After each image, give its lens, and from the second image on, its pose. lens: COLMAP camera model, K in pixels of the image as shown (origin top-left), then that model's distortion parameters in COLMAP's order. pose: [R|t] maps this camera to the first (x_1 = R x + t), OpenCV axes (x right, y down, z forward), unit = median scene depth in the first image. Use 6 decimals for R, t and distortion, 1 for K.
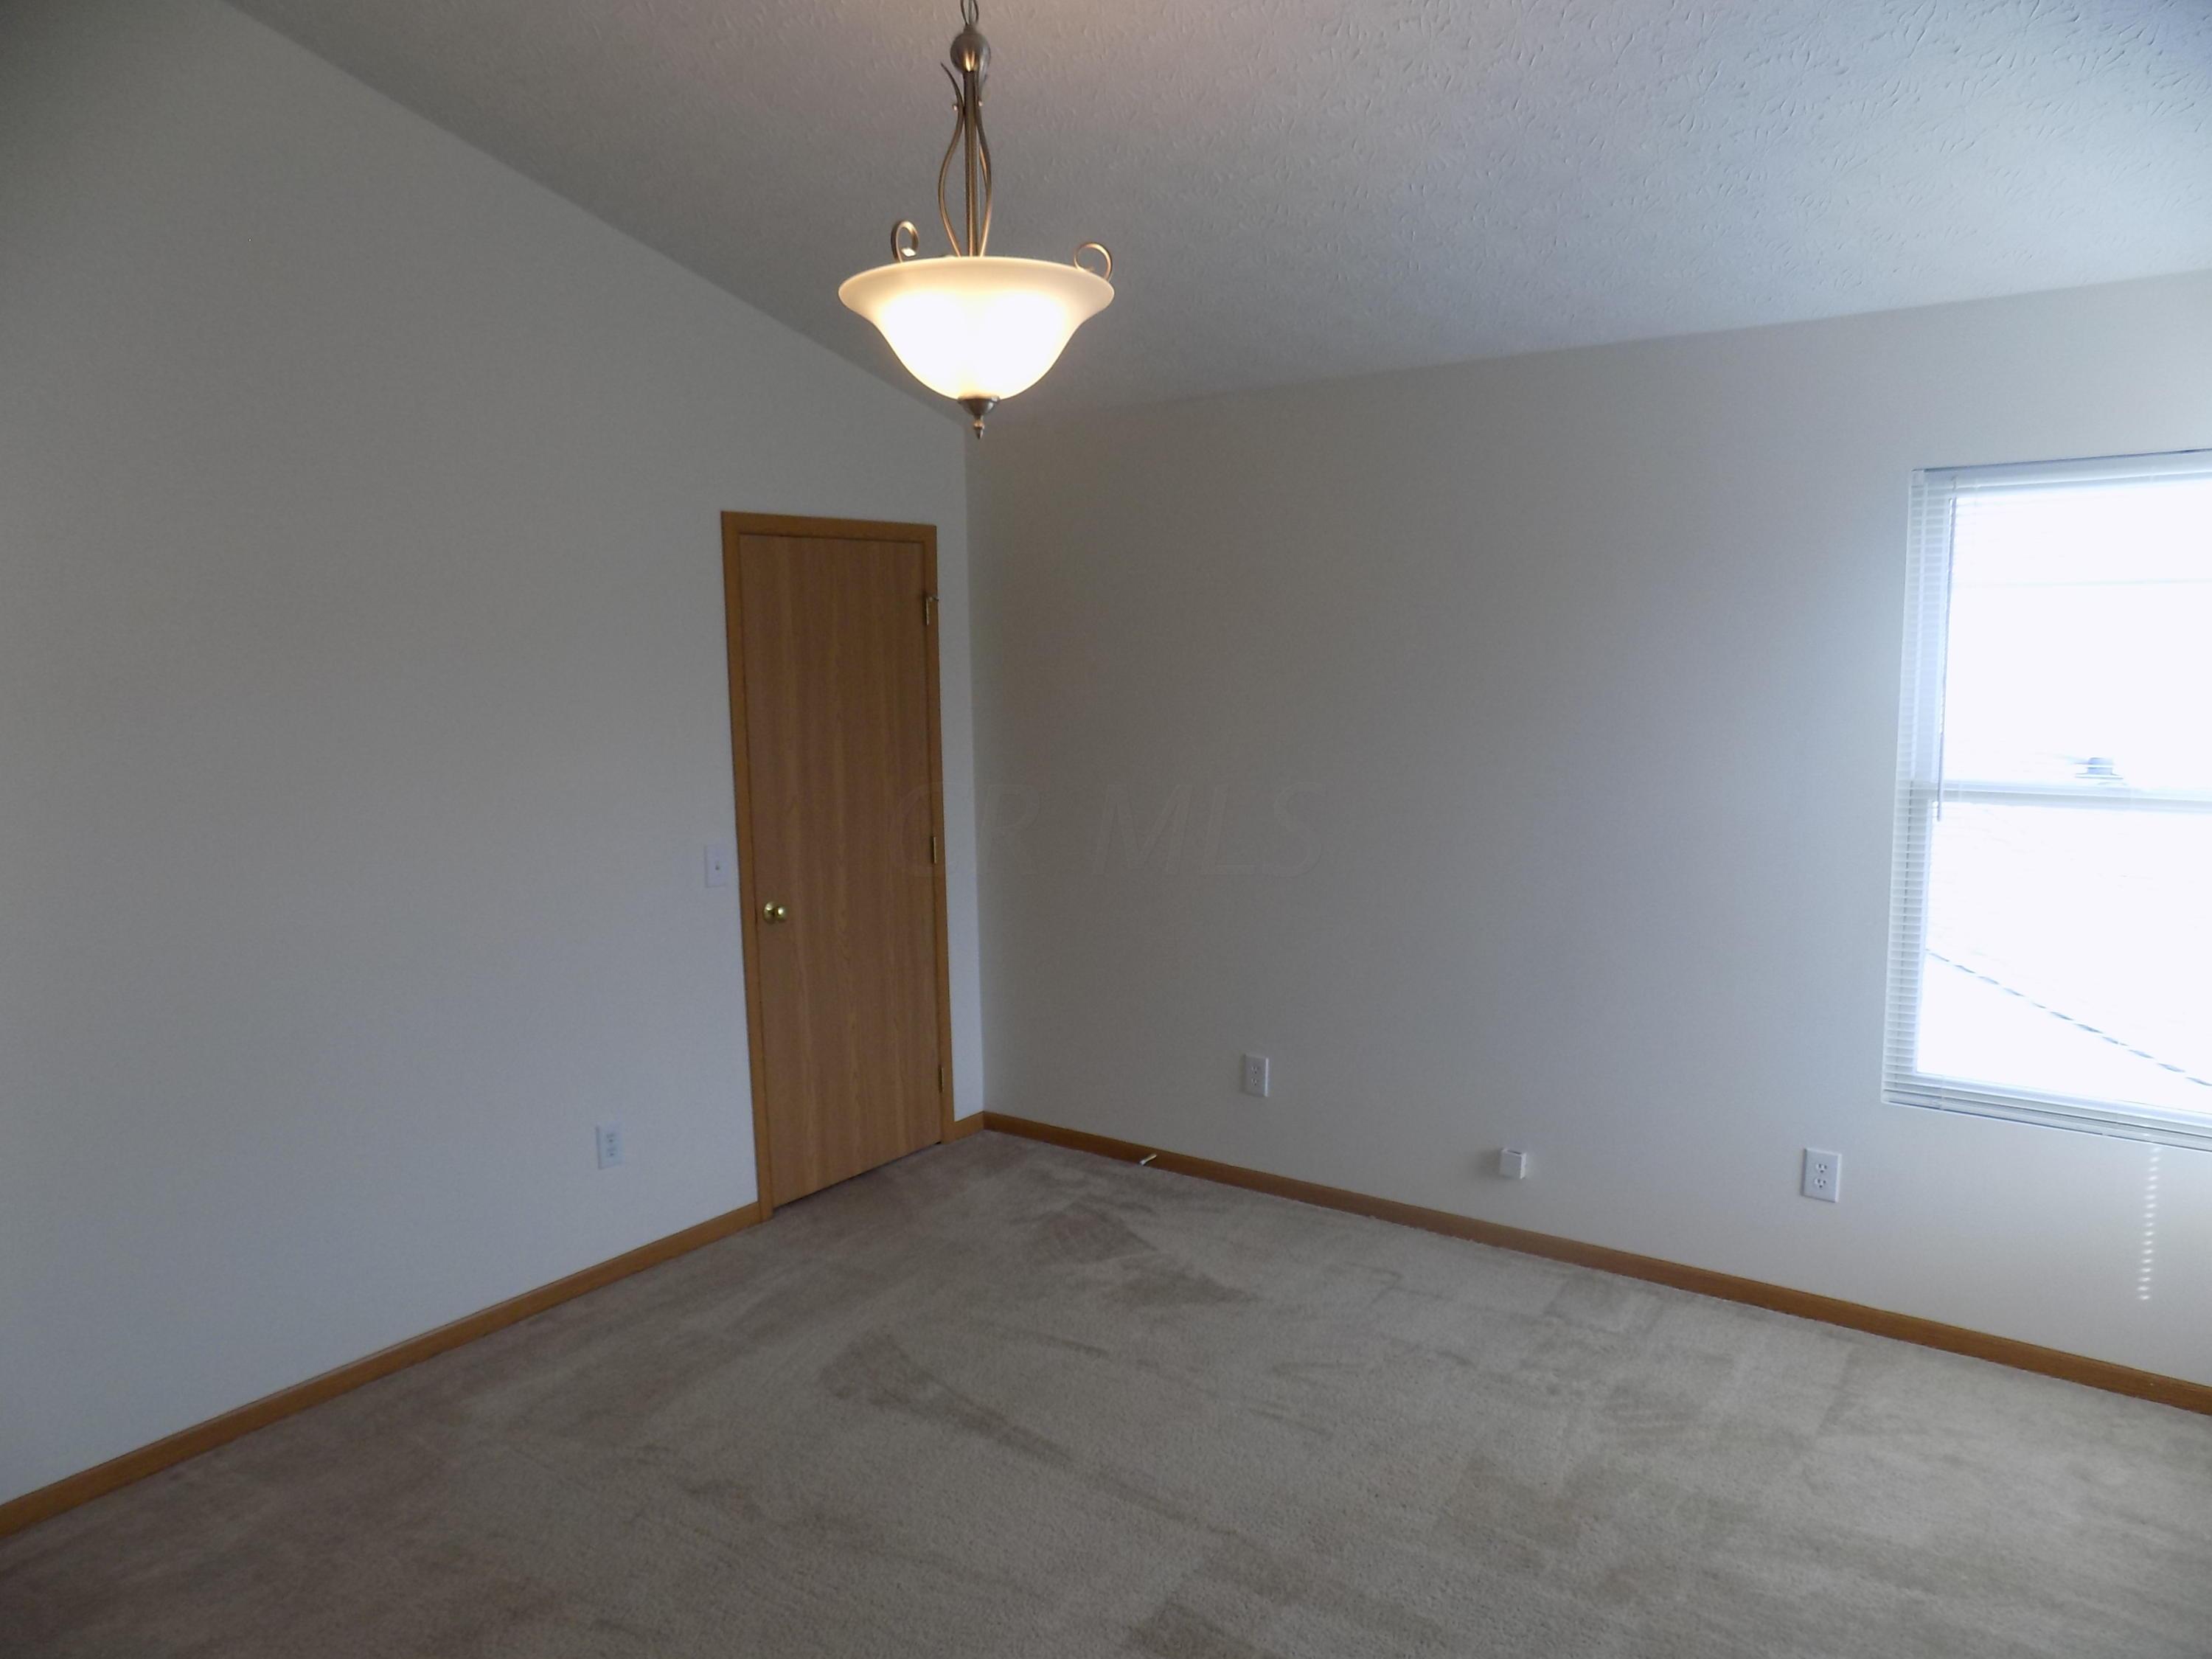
lens RADIAL K [[1455.6, 0, 1111.5], [0, 1455.6, 832.8], [0, 0, 1]] dist [-0.020172, 0.015704]
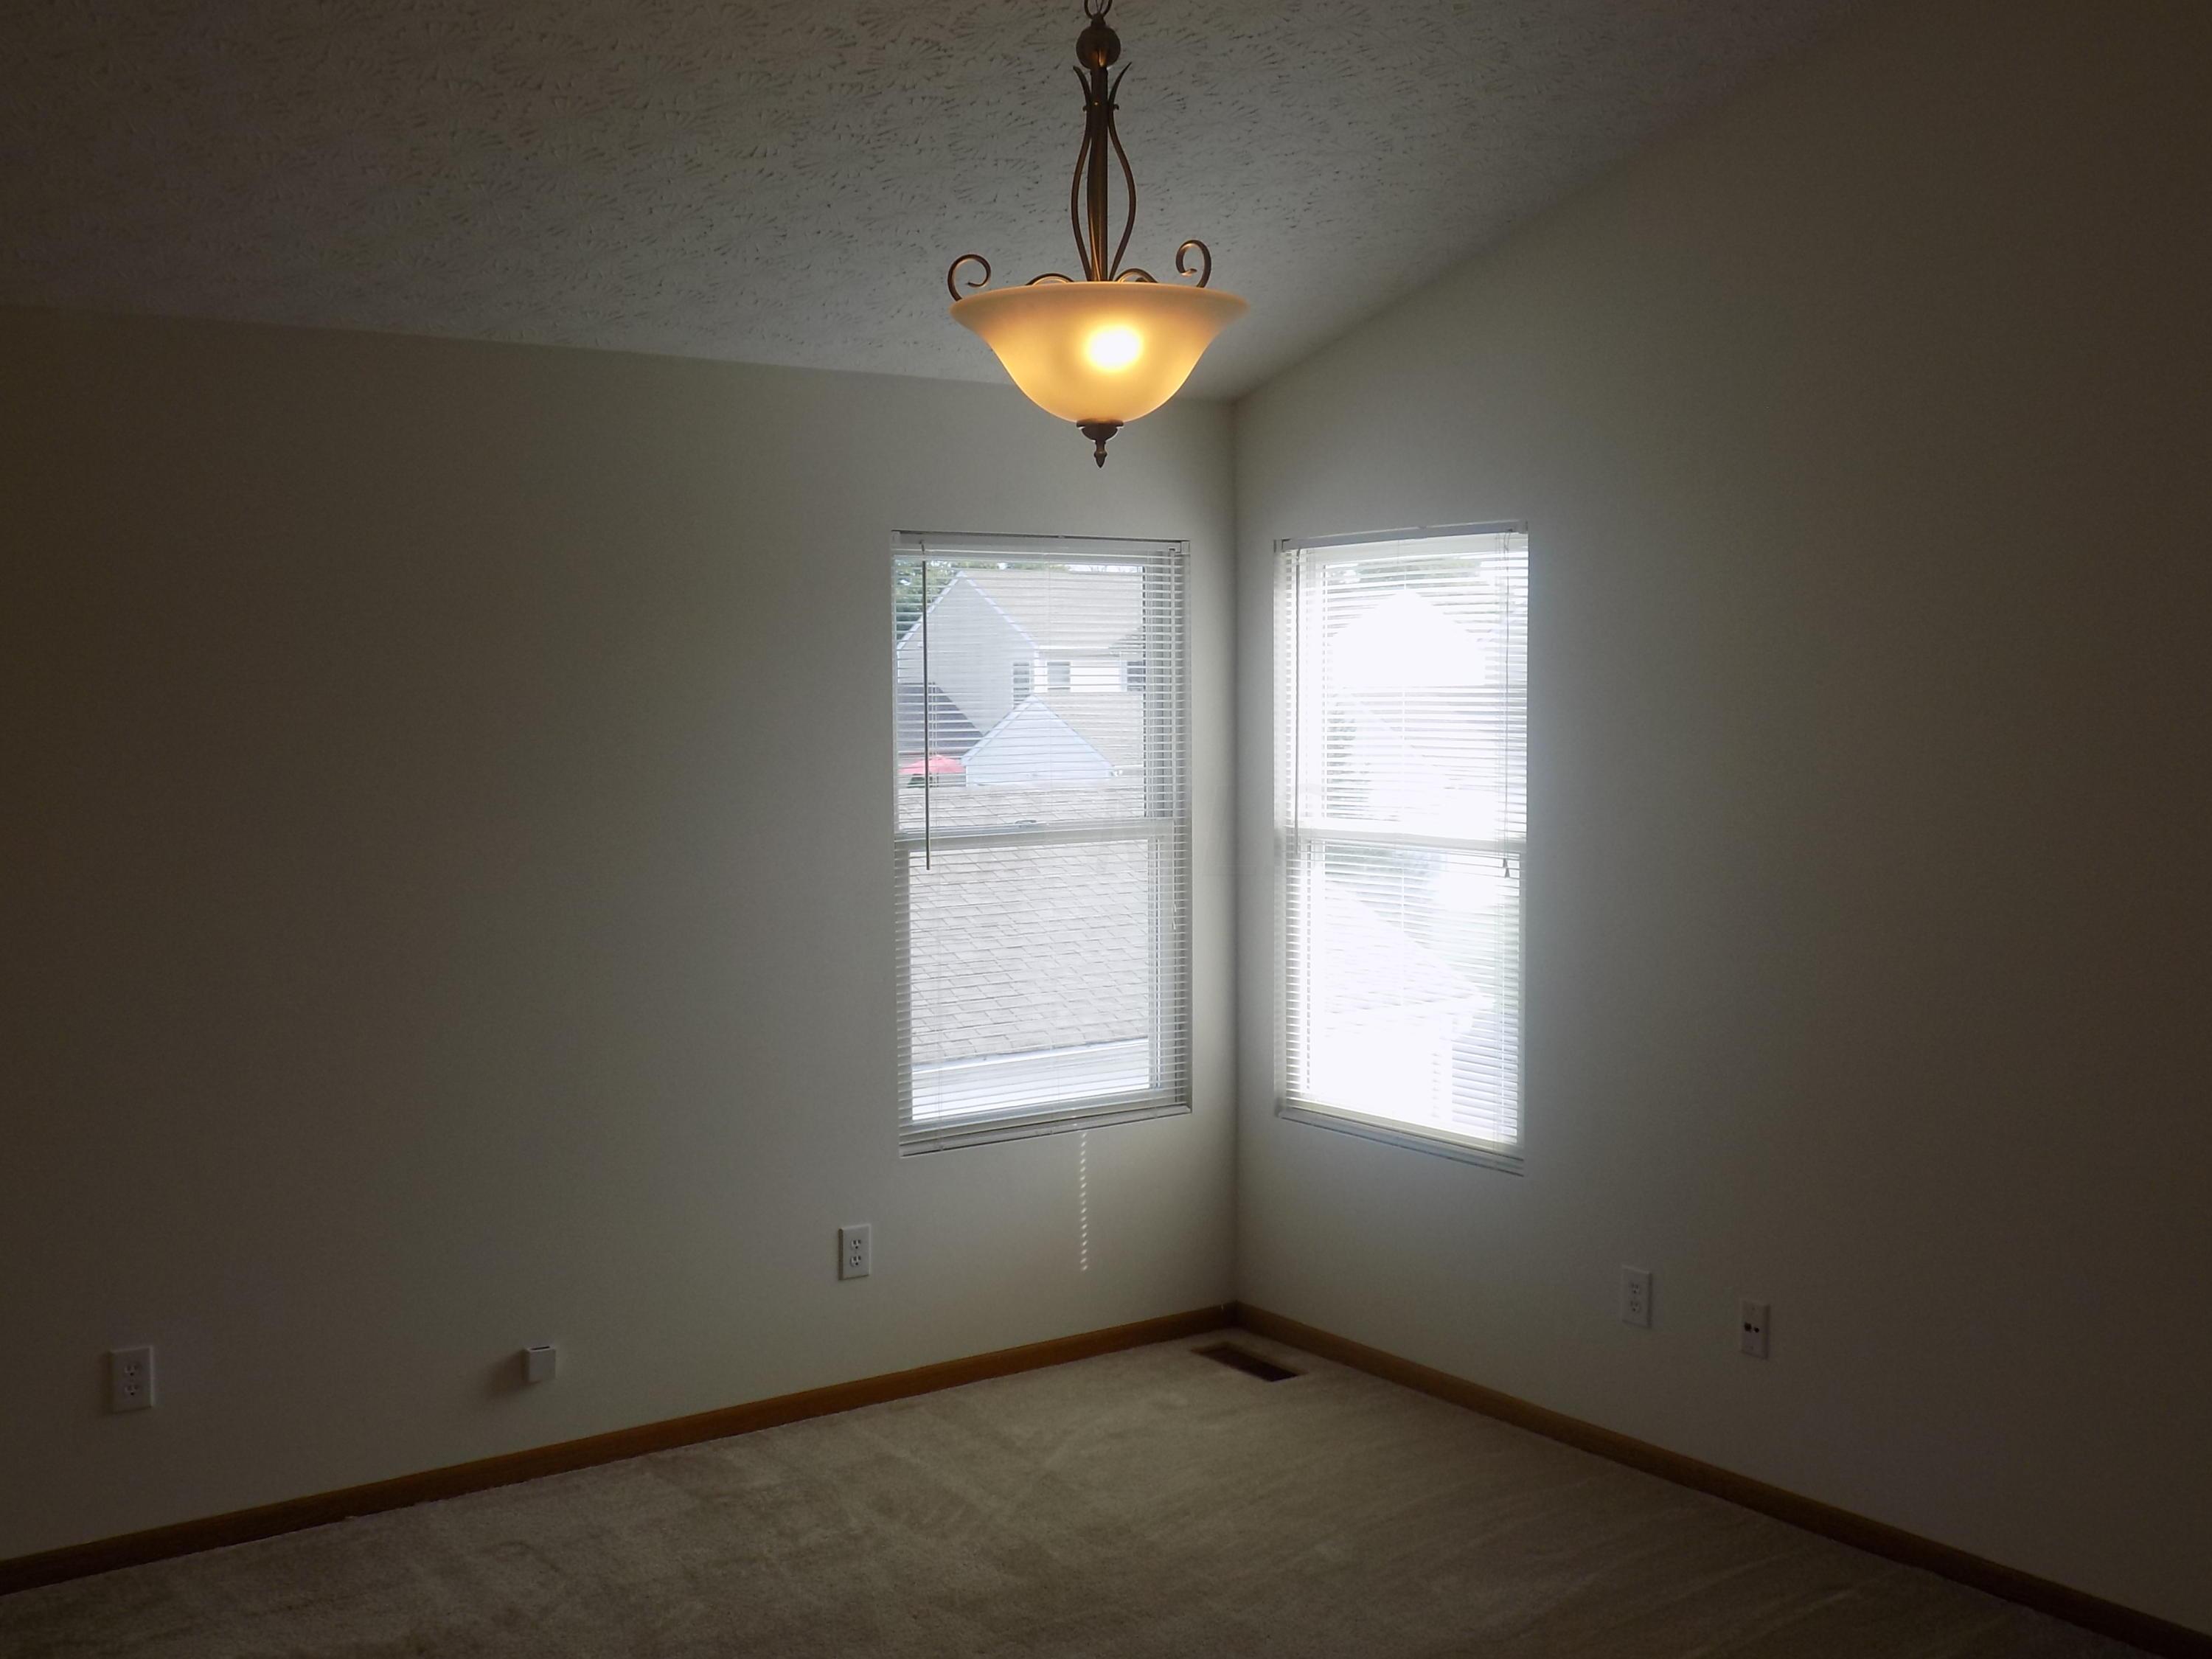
lens RADIAL K [[2225.1, 0, 1110.8], [0, 2225.1, 825.0], [0, 0, 1]] dist [-0.041693, 0.000000]
pose [[0.317804, -0.049125, 0.946883, -0.853846], [0.121030, 0.992589, 0.010875, -0.039147], [-0.940400, 0.111145, 0.321394, 0.351688]]
